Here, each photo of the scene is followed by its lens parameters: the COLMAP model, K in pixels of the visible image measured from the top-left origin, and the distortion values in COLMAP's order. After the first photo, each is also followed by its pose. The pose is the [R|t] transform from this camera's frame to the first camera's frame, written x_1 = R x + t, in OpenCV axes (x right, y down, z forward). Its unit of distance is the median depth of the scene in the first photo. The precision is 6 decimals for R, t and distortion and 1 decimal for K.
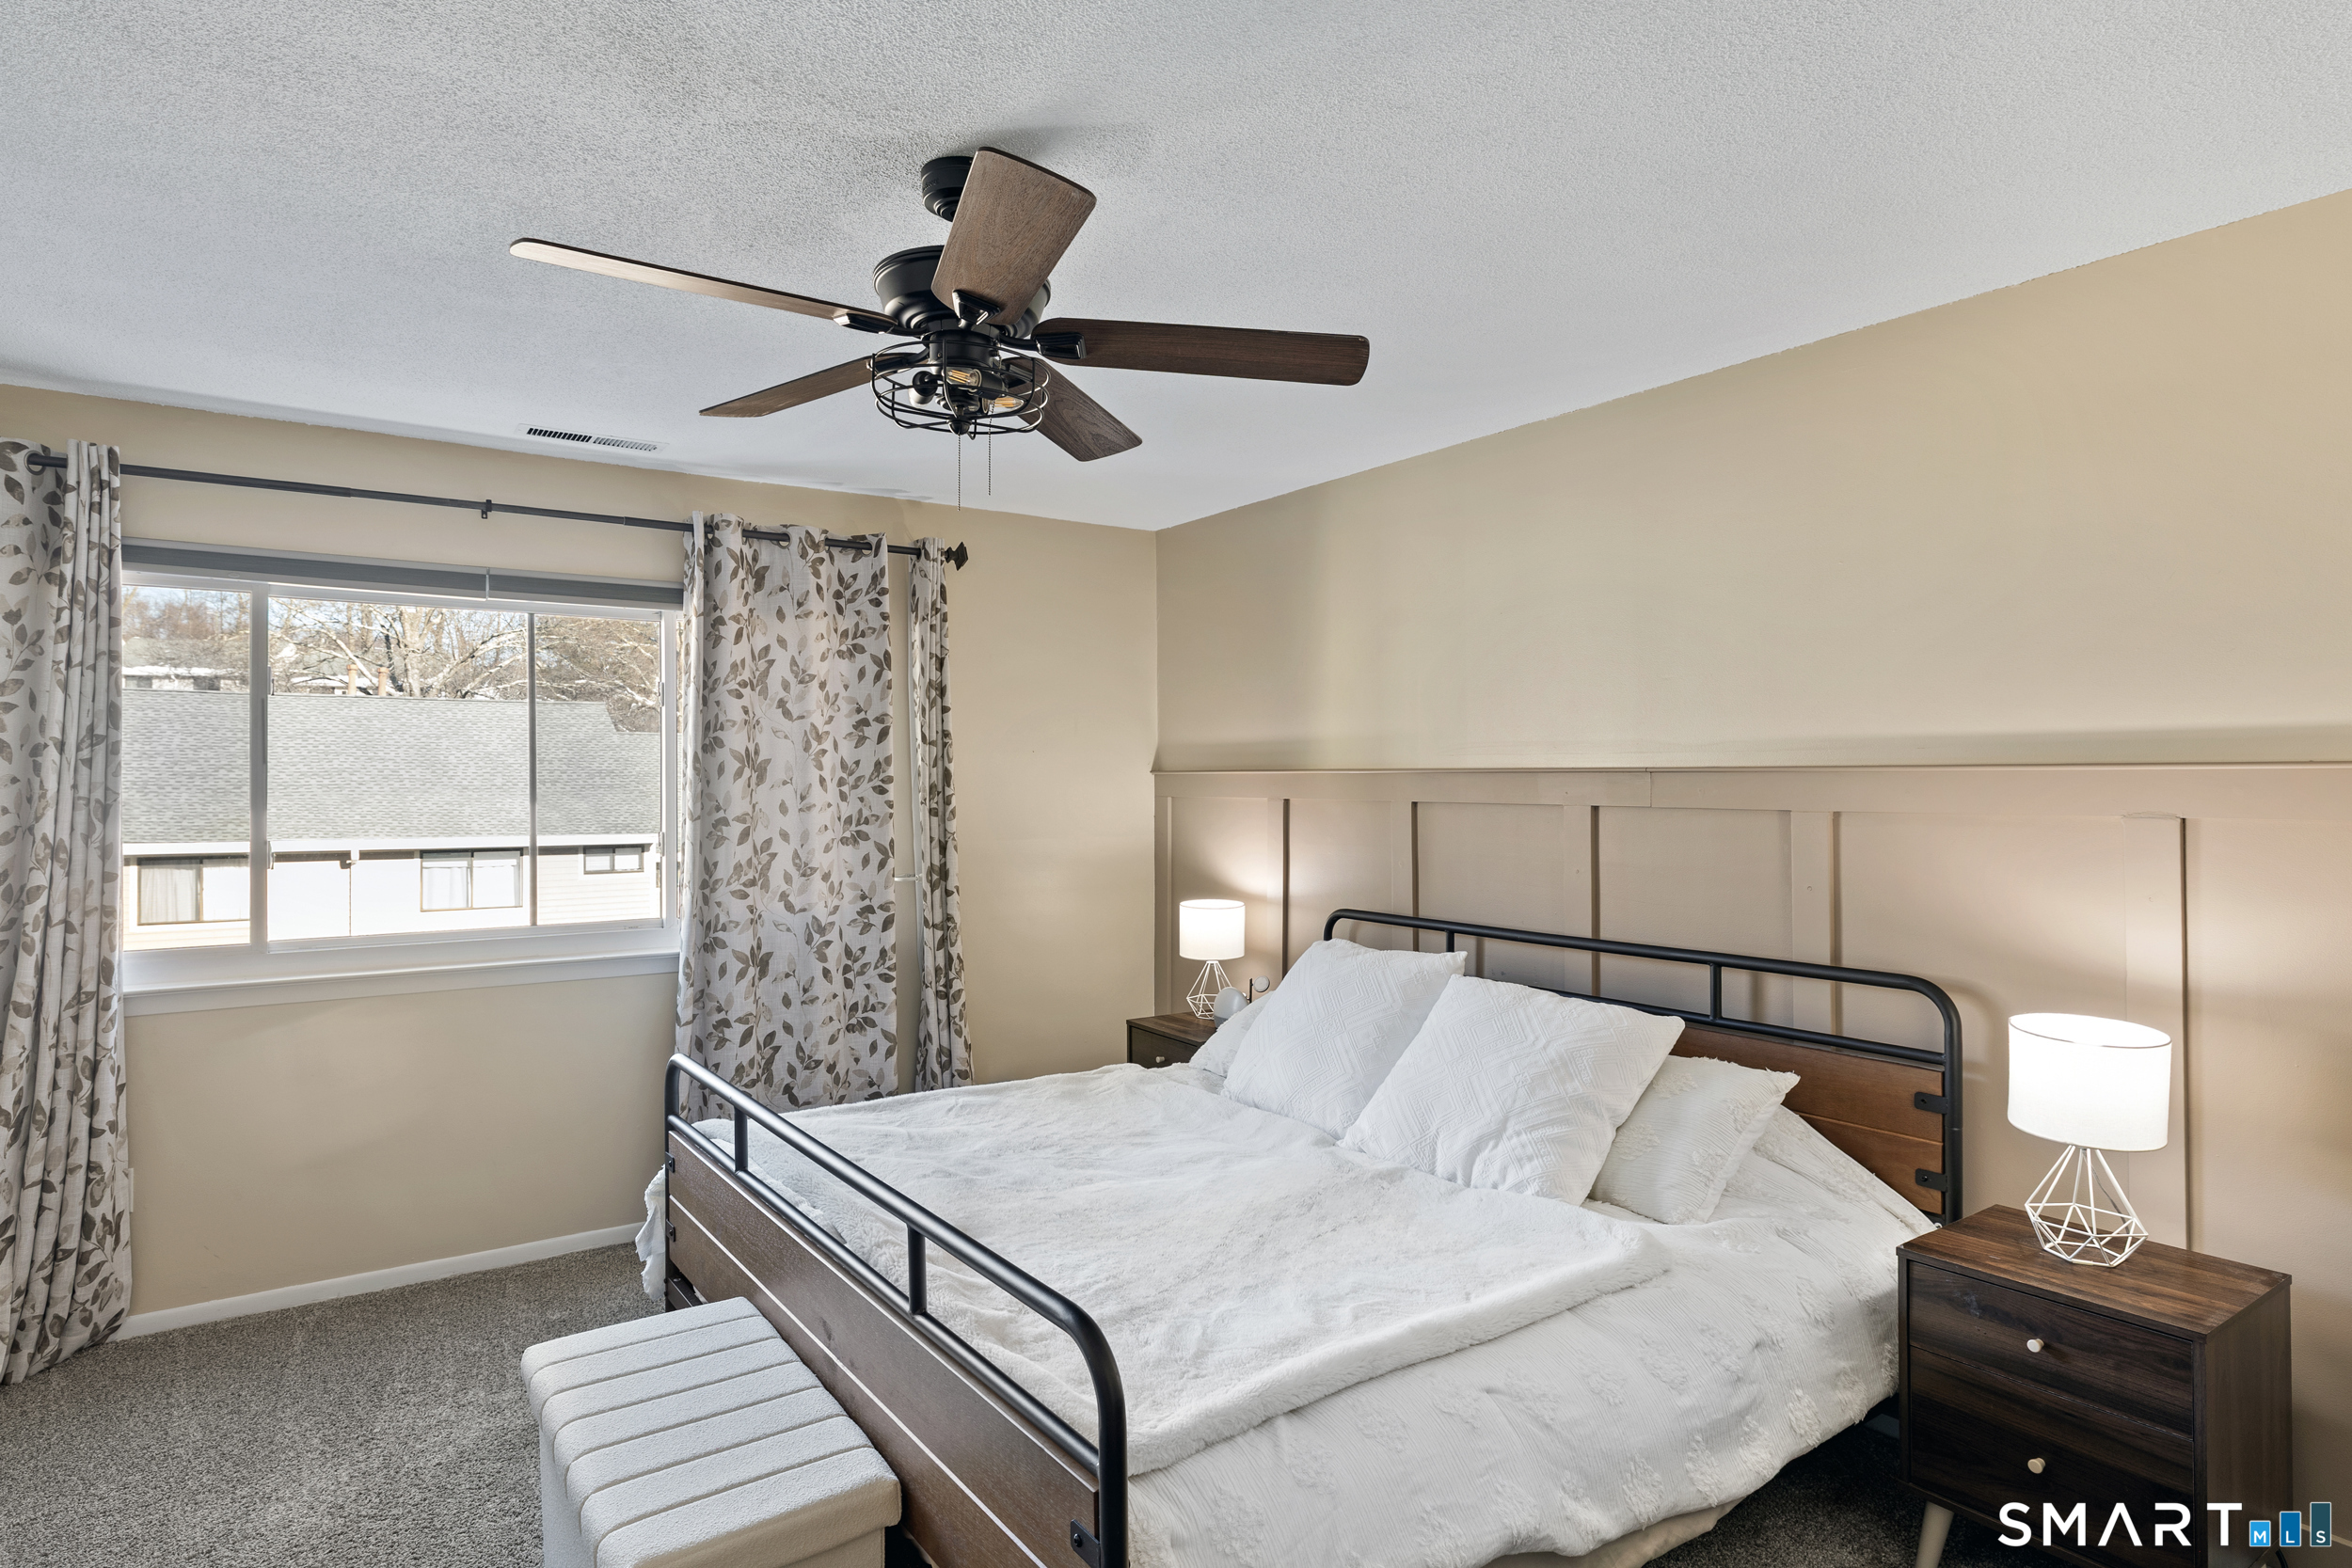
lens RADIAL K [[1293.7, 0, 1176.0], [0, 1293.7, 784.0], [0, 0, 1]] dist [0.002560, 0.000690]
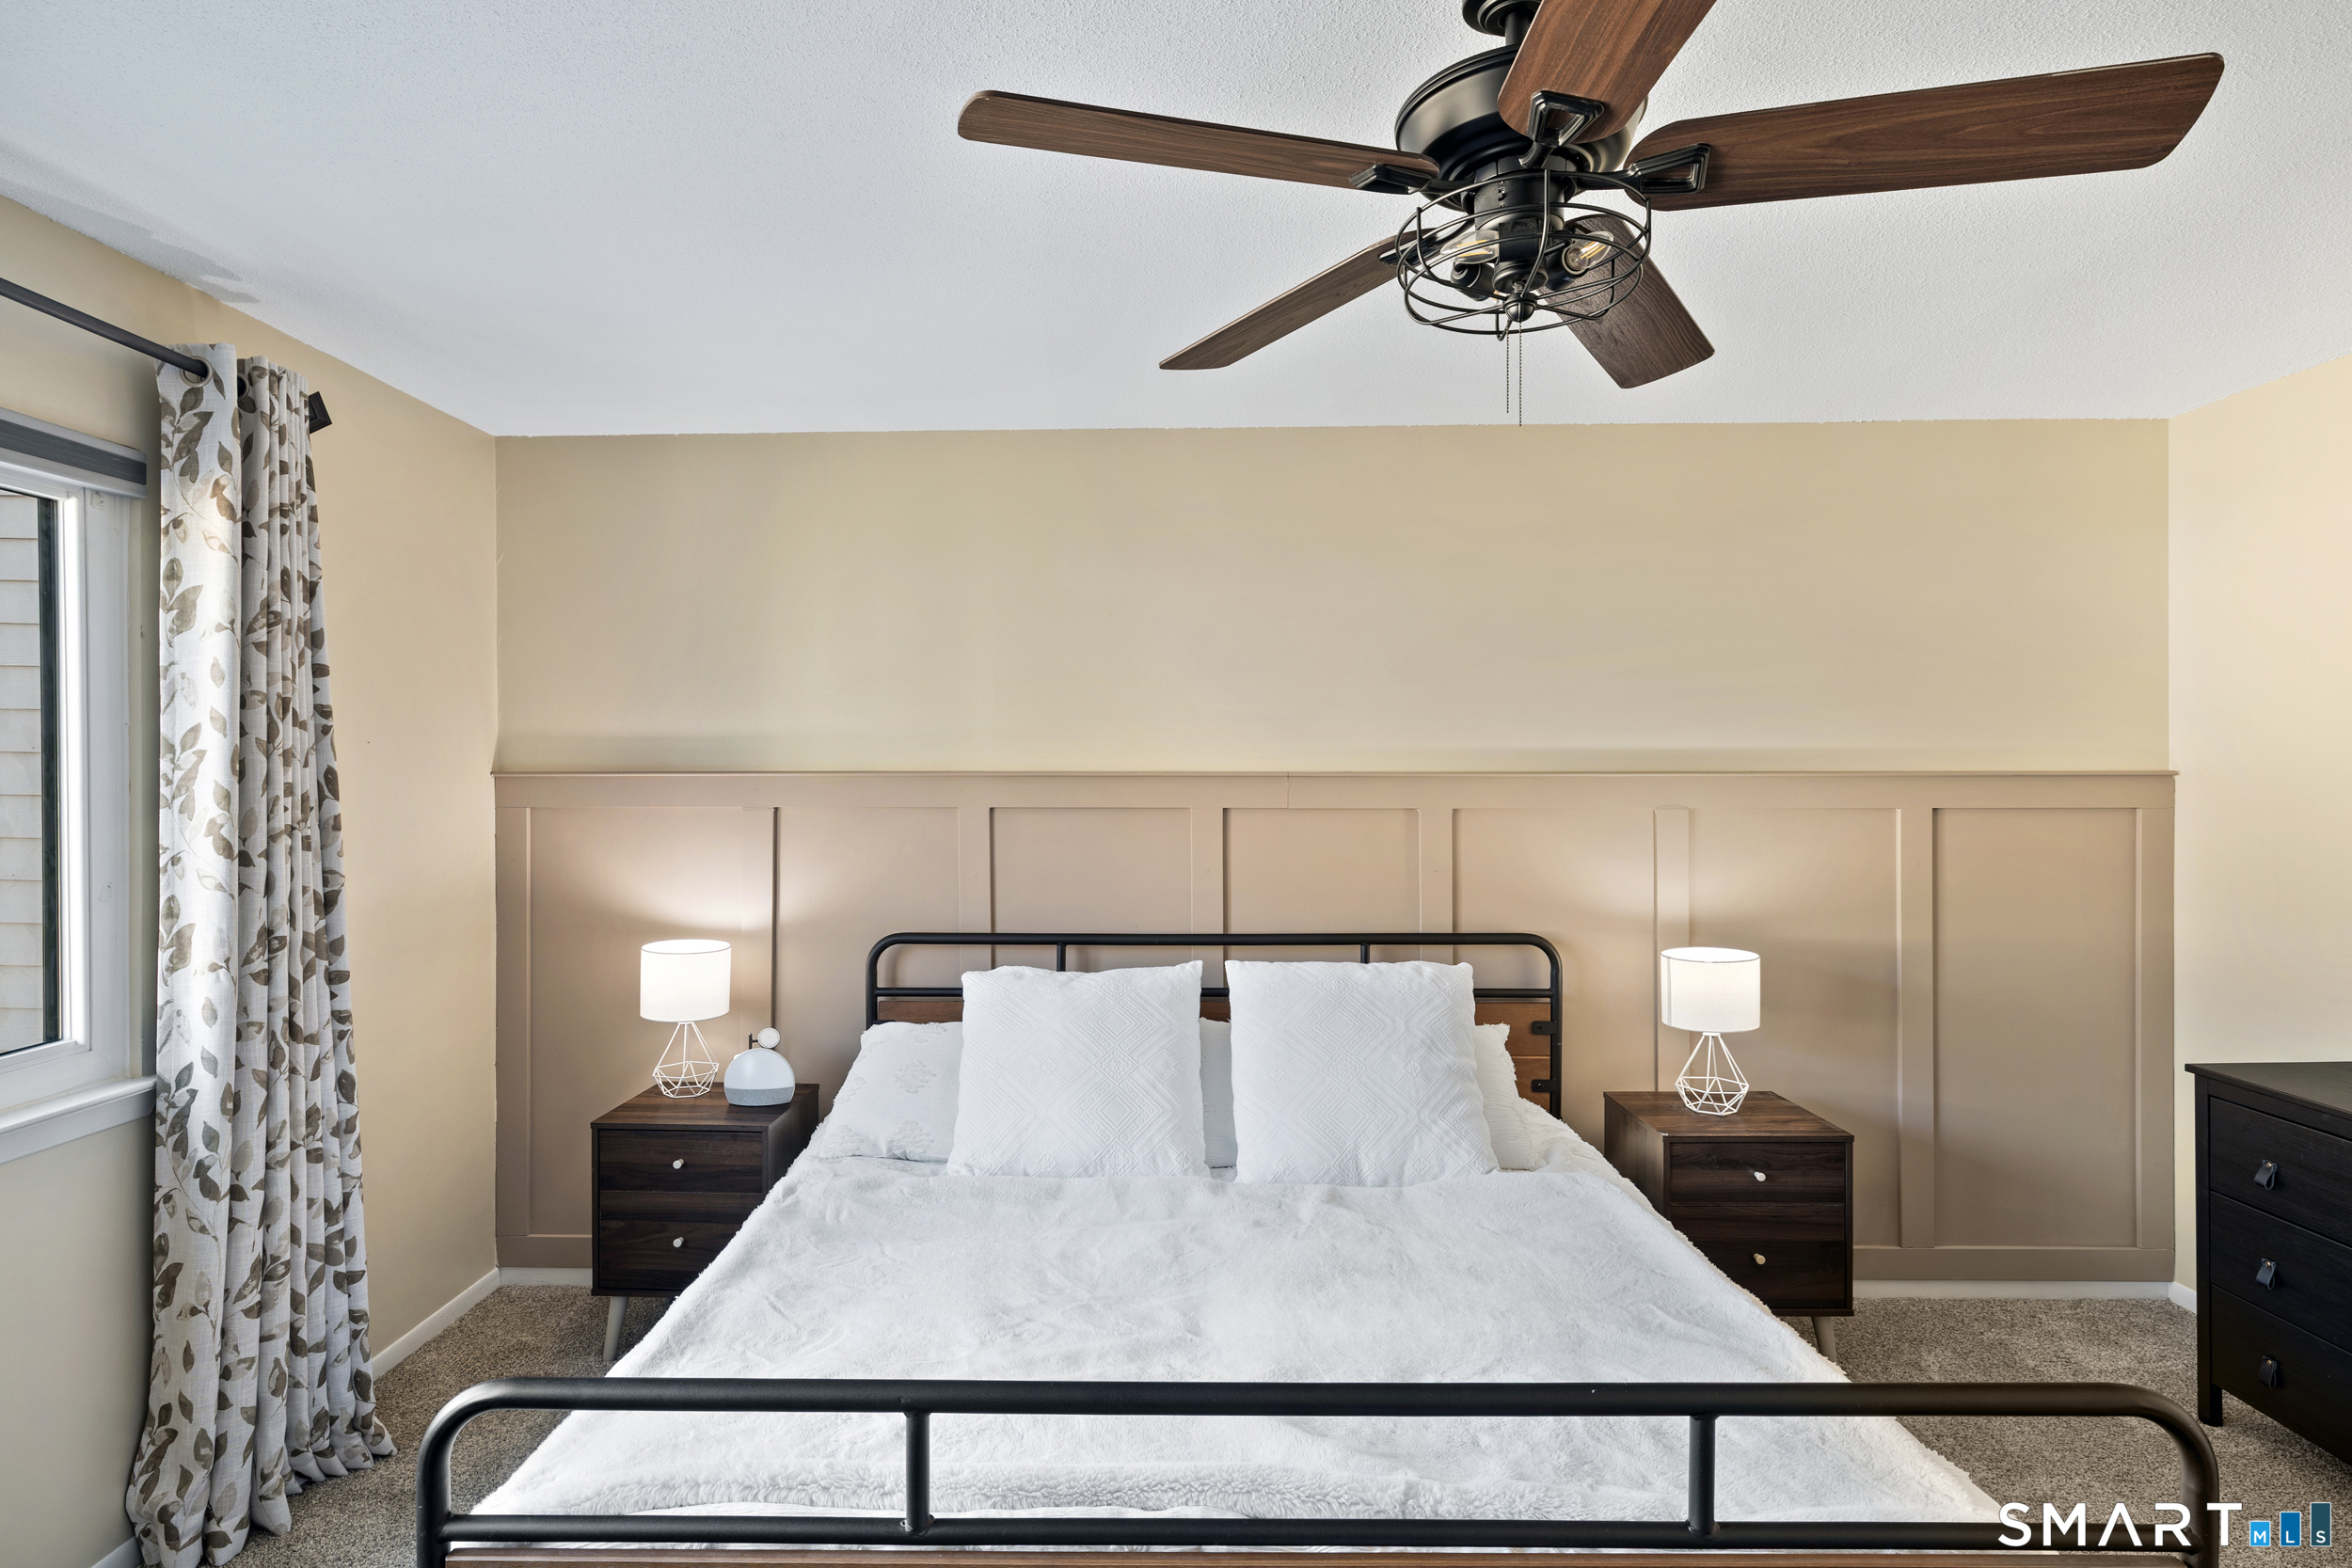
lens RADIAL K [[1204.1, 0, 1169.0], [0, 1204.1, 777.3], [0, 0, 1]] dist [-0.005875, -0.000590]
pose [[0.585543, -0.002615, 0.810637, -0.574232], [0.003034, 0.999995, 0.001035, -0.011693], [-0.810636, 0.001854, 0.585548, 0.529112]]
